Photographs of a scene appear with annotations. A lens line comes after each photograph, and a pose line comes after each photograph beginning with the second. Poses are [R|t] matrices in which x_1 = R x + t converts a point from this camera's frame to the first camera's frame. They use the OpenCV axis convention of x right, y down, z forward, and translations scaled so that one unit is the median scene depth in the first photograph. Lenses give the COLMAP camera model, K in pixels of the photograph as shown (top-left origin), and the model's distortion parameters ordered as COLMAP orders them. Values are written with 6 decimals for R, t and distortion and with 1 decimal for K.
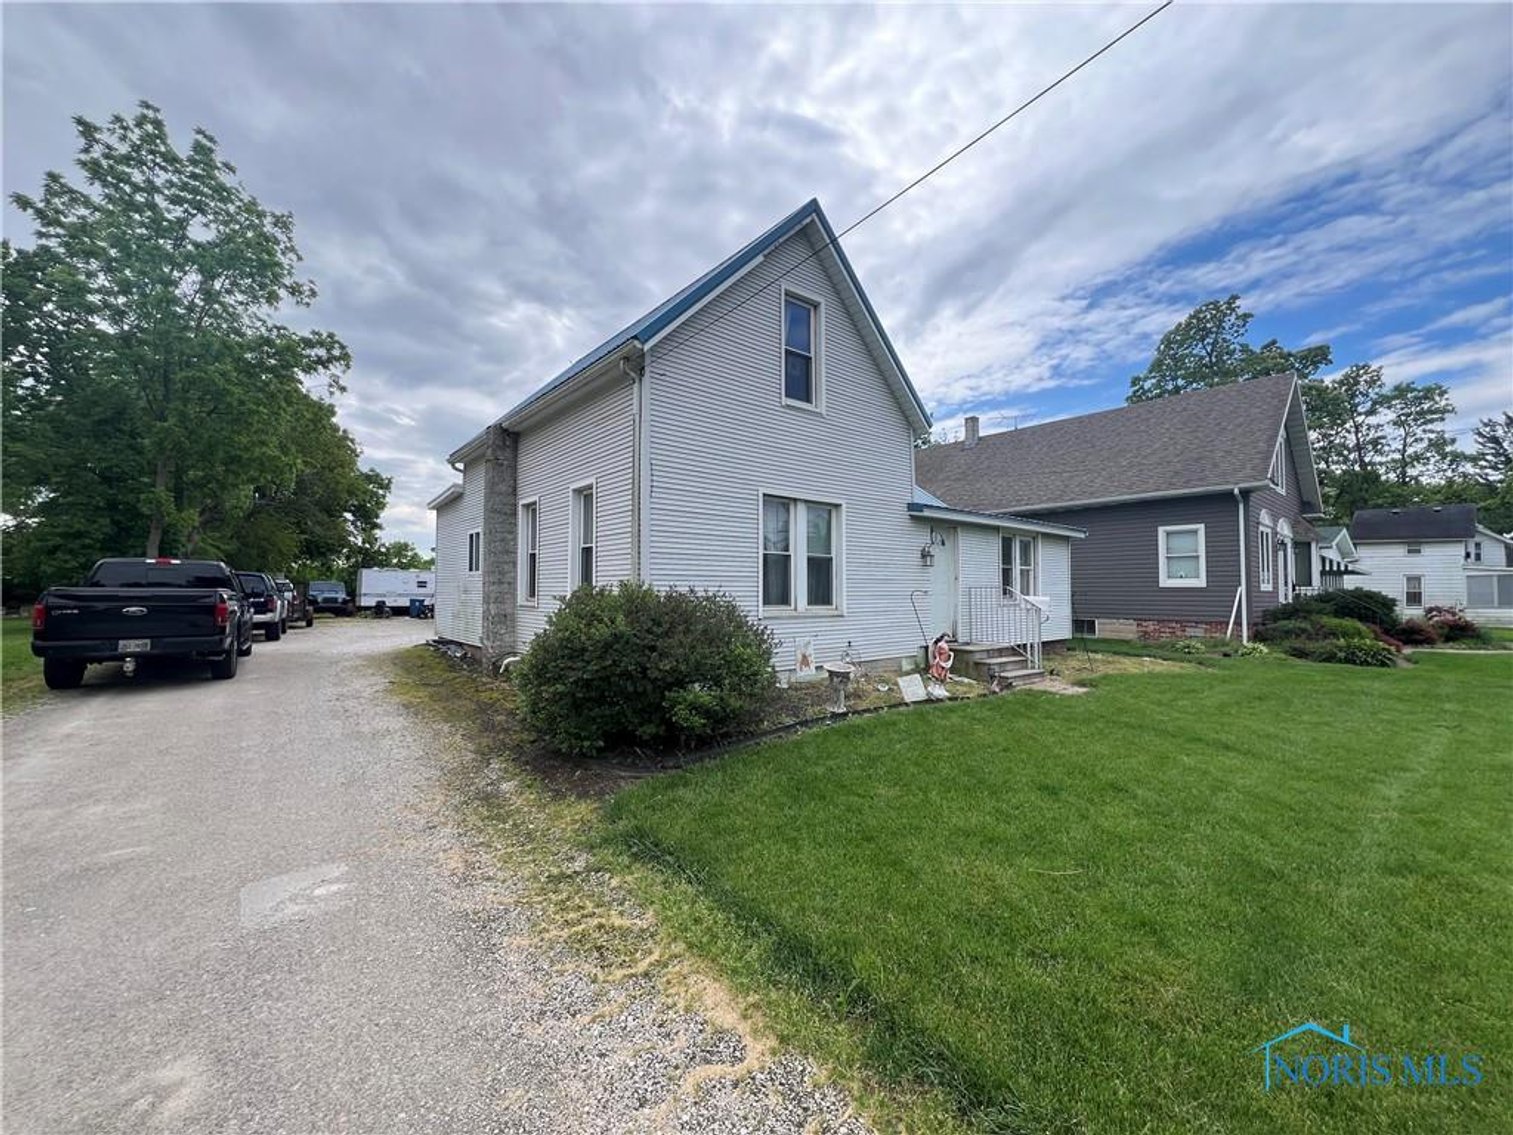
lens RADIAL K [[608.7, 0, 762.5], [0, 608.7, 572.9], [0, 0, 1]] dist [0.008239, -0.000300]
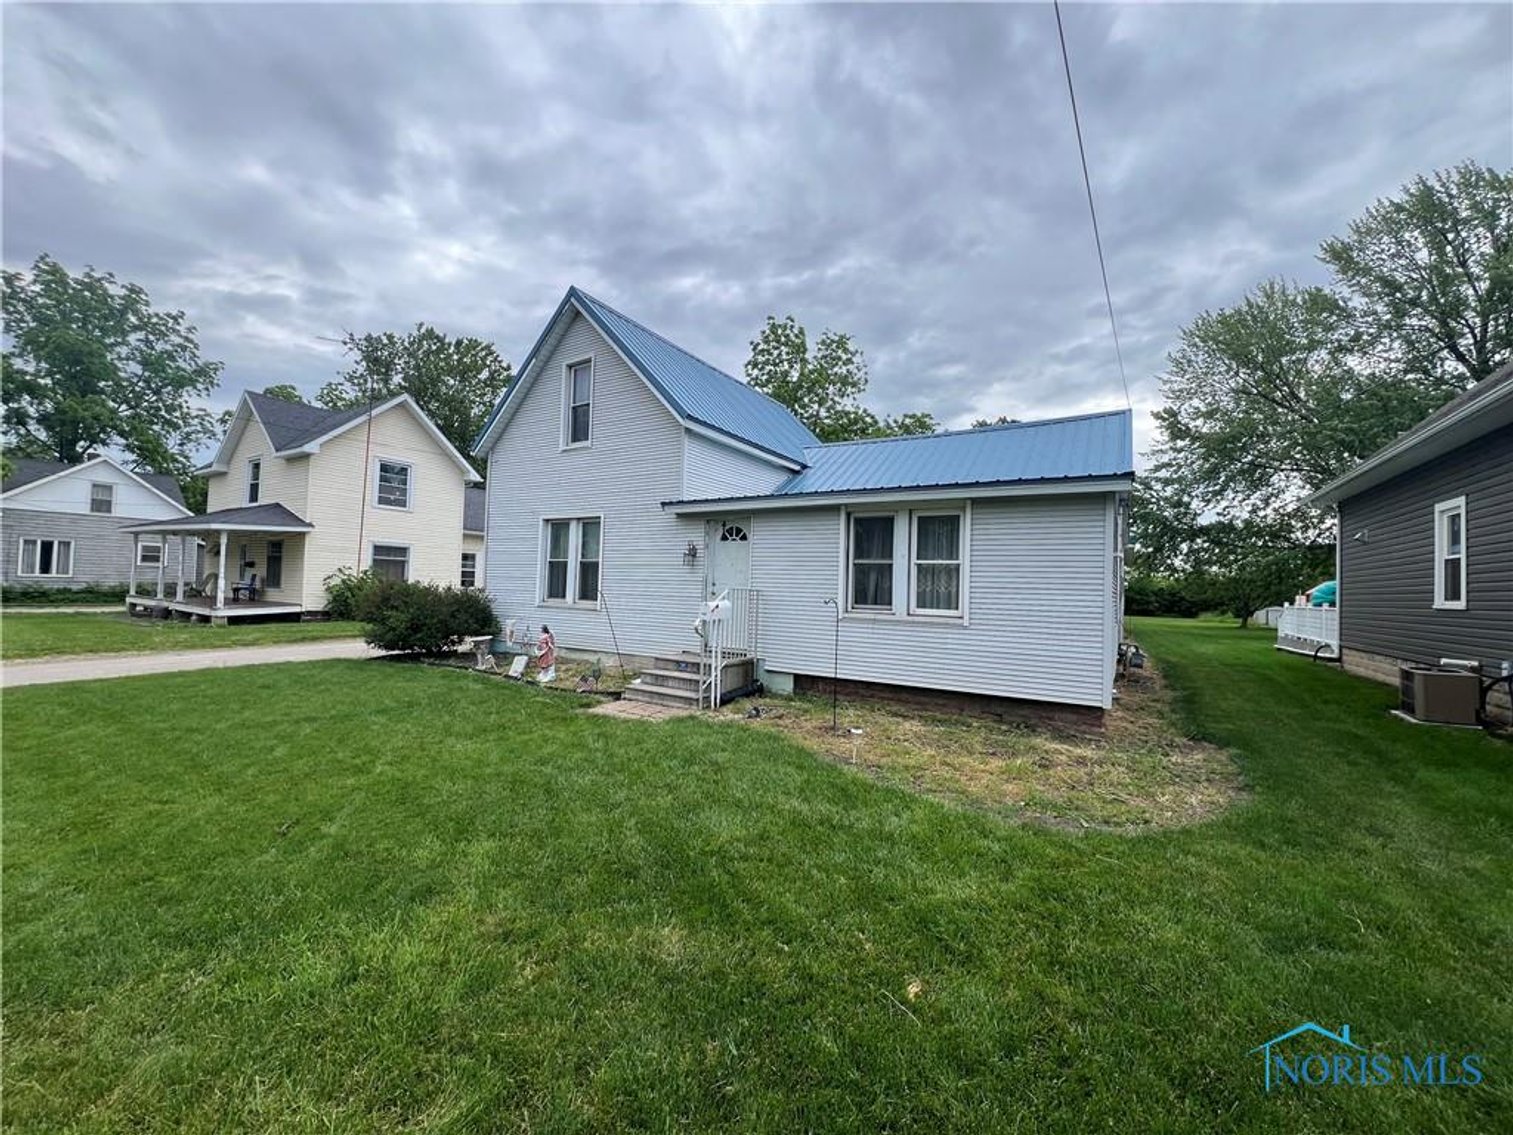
lens RADIAL K [[608.7, 0, 762.5], [0, 608.7, 572.9], [0, 0, 1]] dist [0.008239, -0.000300]
pose [[0.308711, -0.009039, -0.951113, 1.393842], [0.006700, 0.999951, -0.007328, 0.008865], [0.951132, -0.004110, 0.308756, 0.952684]]
